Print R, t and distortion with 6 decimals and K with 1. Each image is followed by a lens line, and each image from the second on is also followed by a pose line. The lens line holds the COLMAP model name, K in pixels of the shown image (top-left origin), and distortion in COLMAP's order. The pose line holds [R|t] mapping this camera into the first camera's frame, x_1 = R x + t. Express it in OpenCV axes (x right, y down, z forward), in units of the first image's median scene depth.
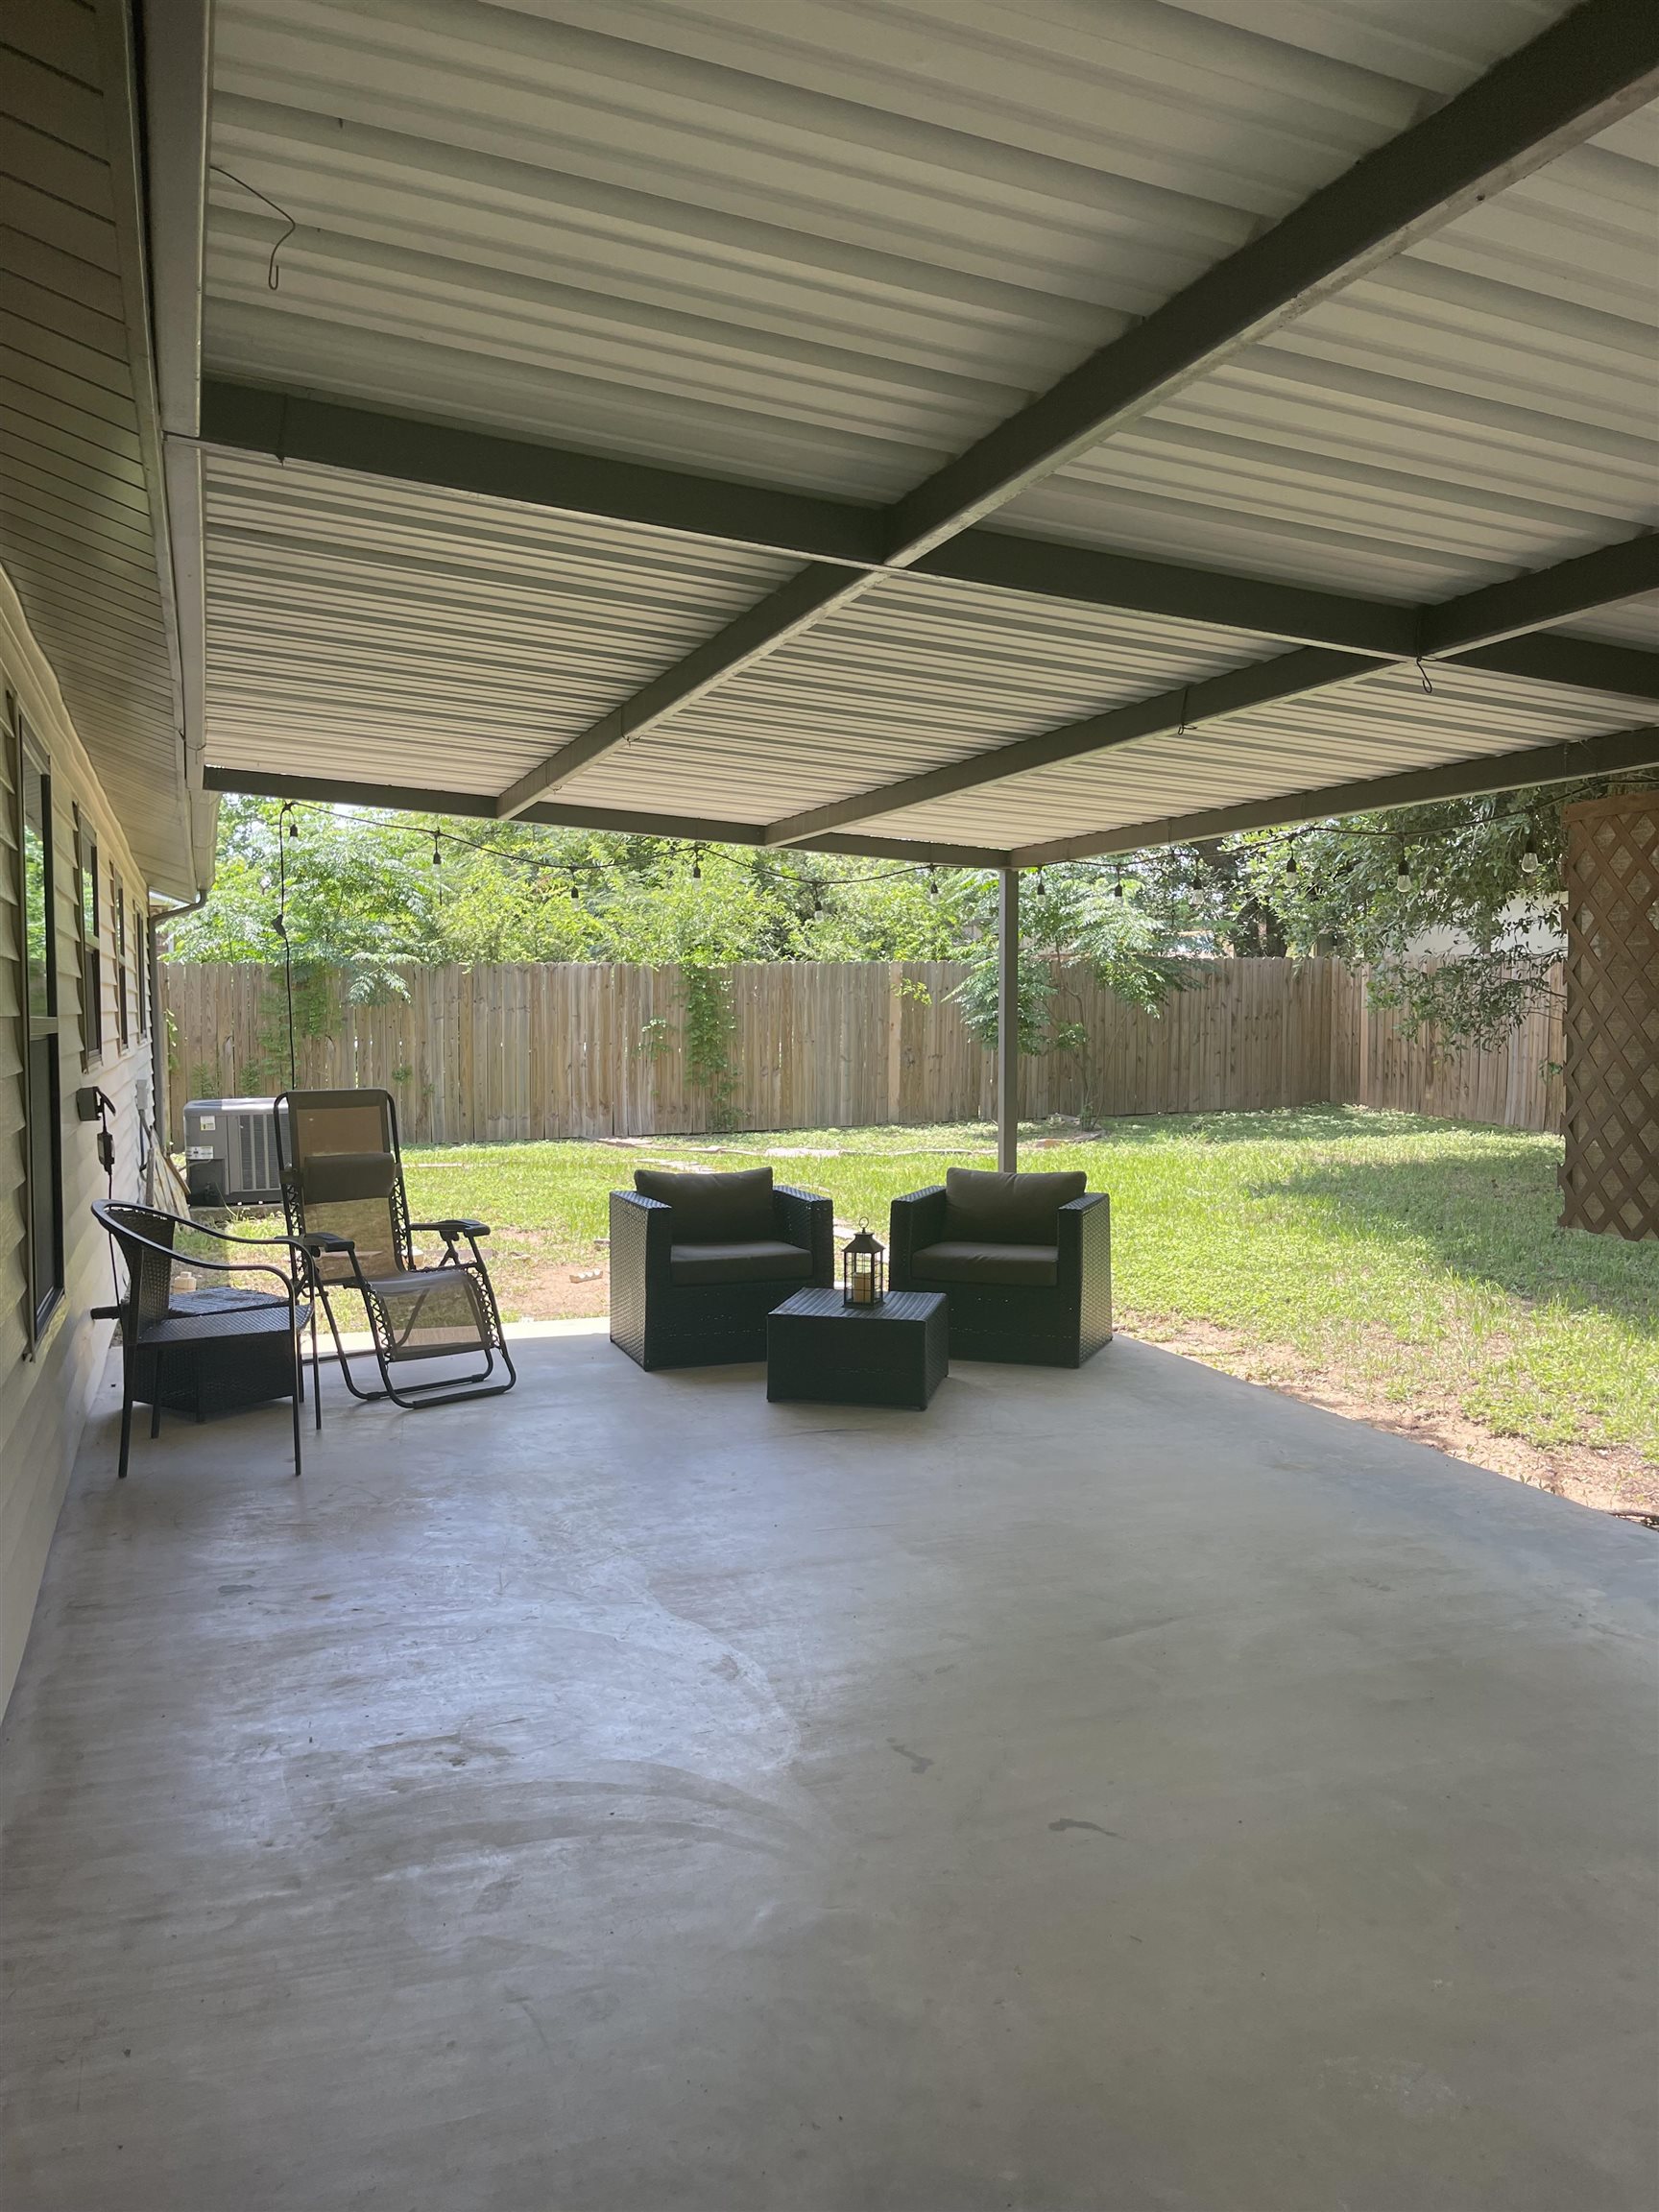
lens RADIAL K [[1694.3, 0, 839.5], [0, 1694.3, 1136.4], [0, 0, 1]] dist [0.081697, -0.103413]
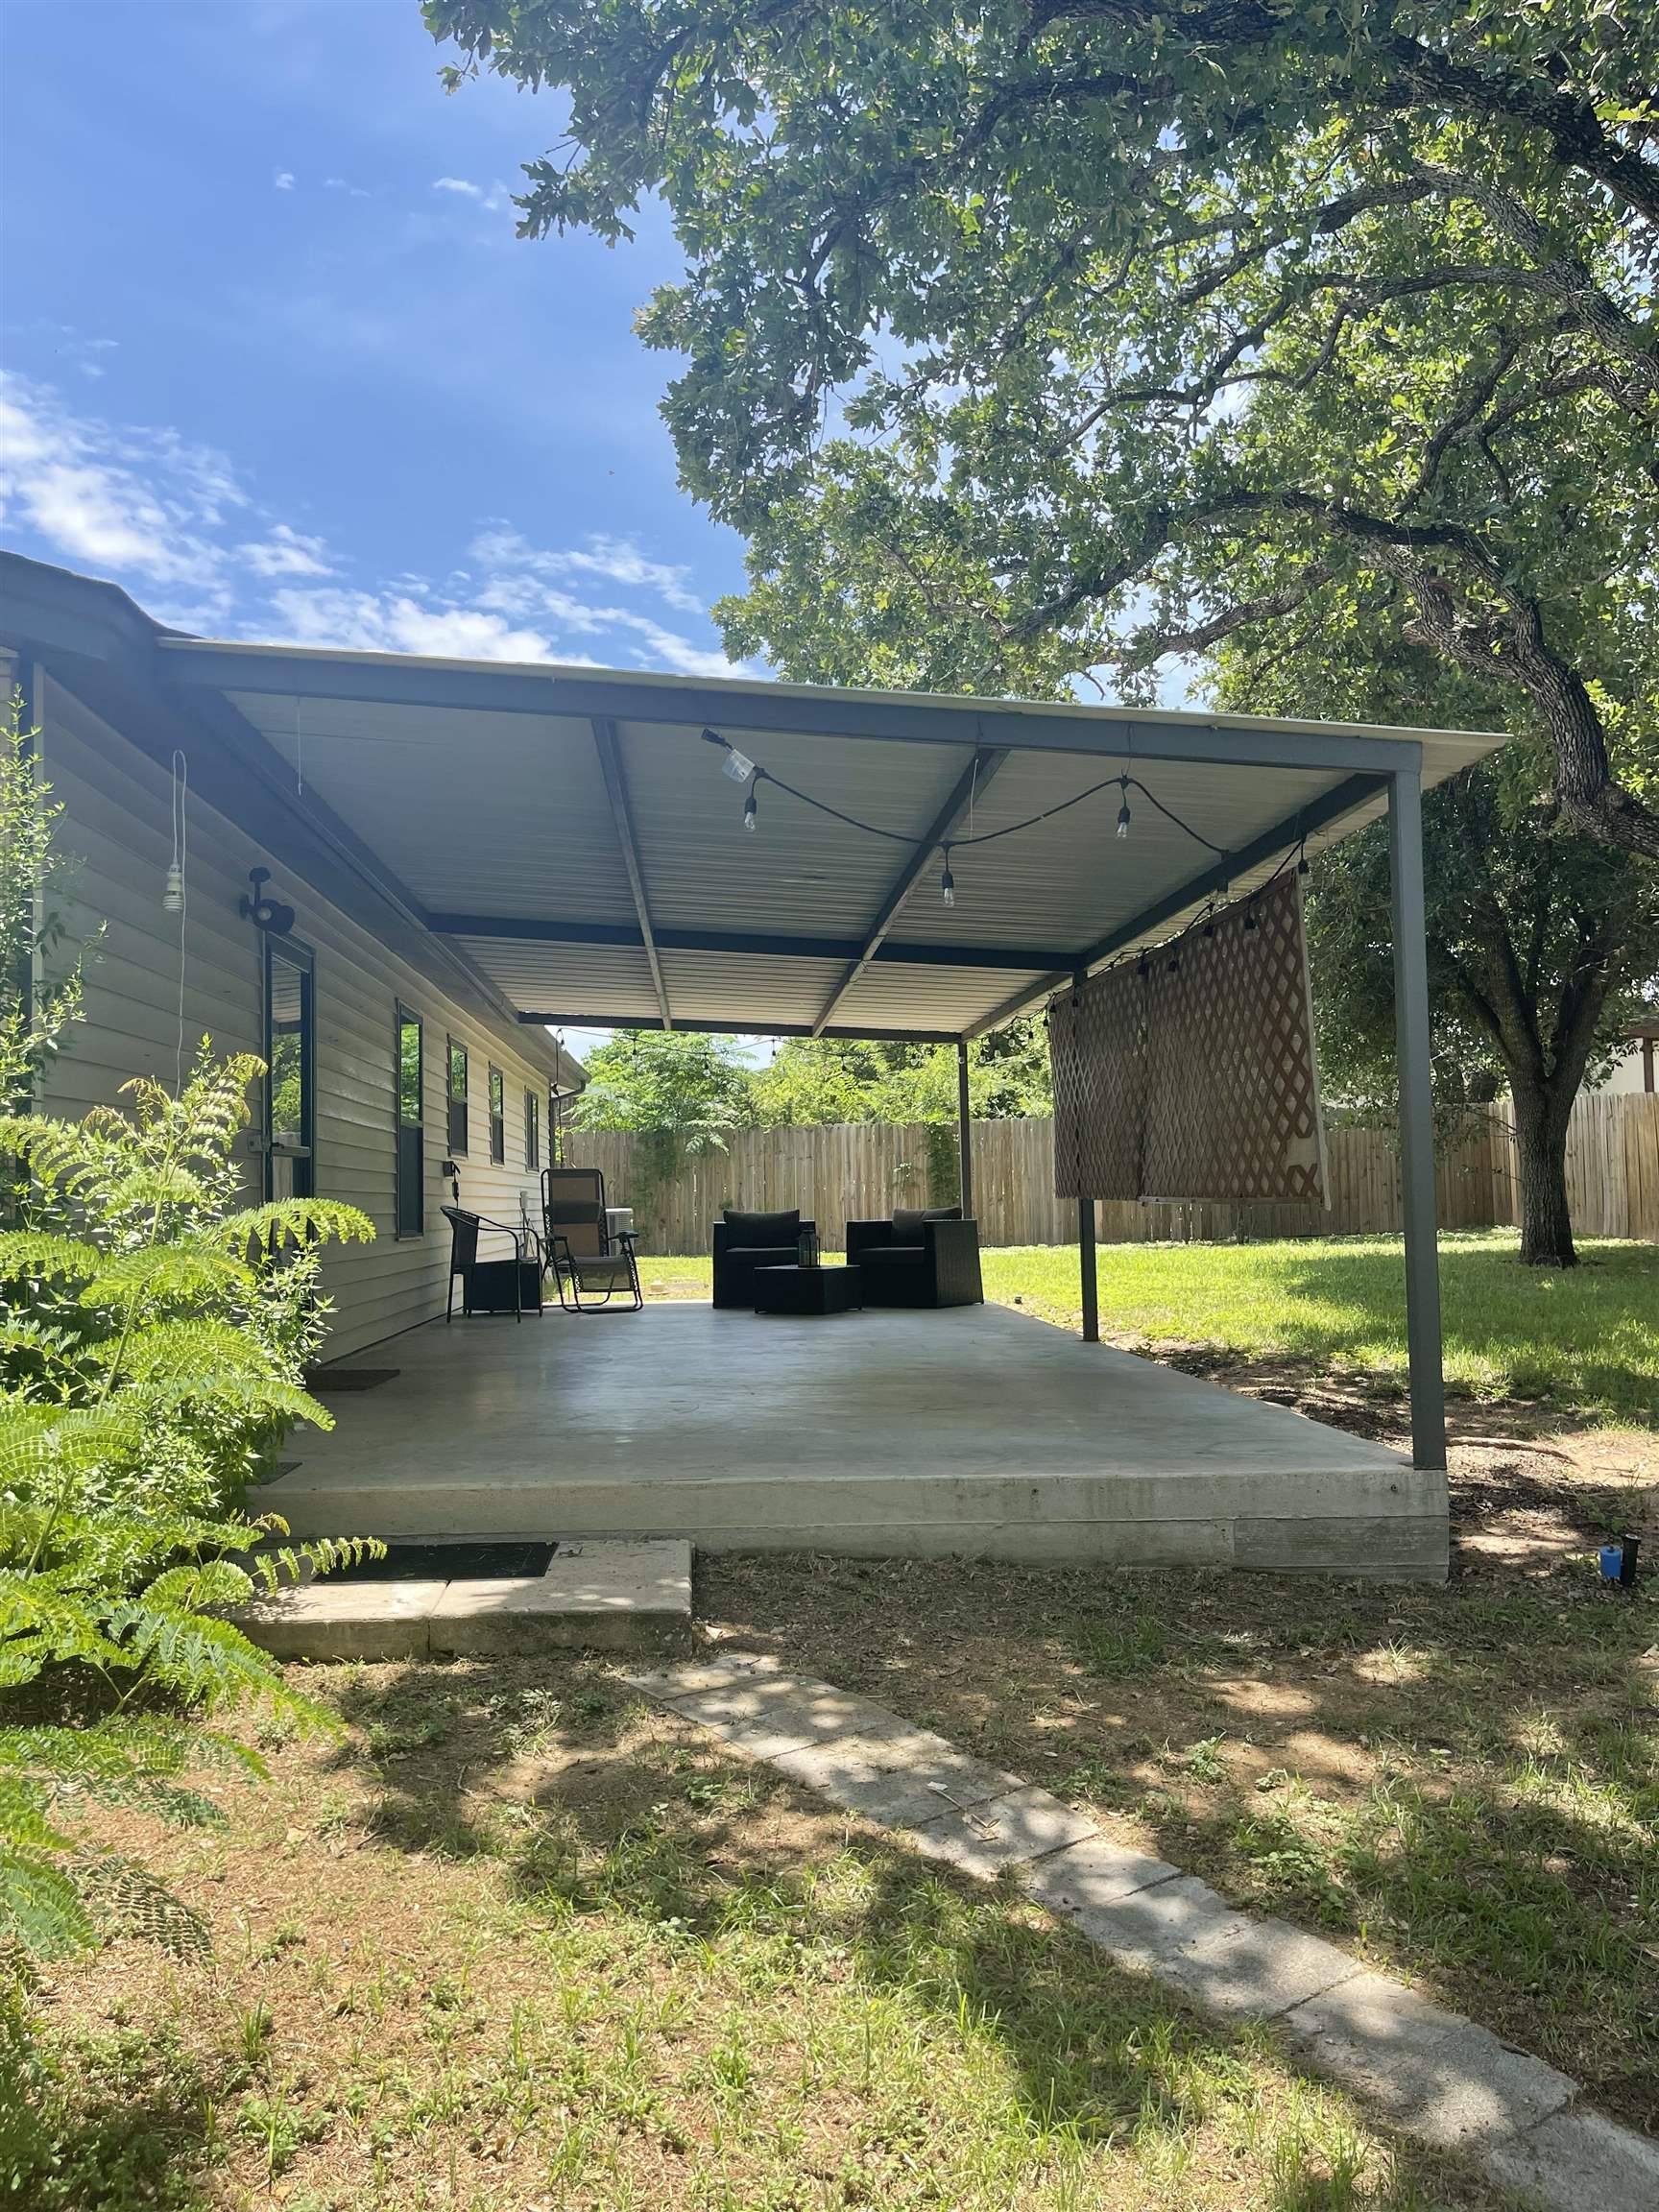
lens RADIAL K [[1694.3, 0, 839.5], [0, 1694.3, 1136.4], [0, 0, 1]] dist [0.081697, -0.103413]
pose [[0.958984, -0.030214, -0.281846, 0.235838], [-0.001619, 0.993703, -0.112036, 0.065513], [0.283456, 0.107897, 0.952896, -0.338596]]
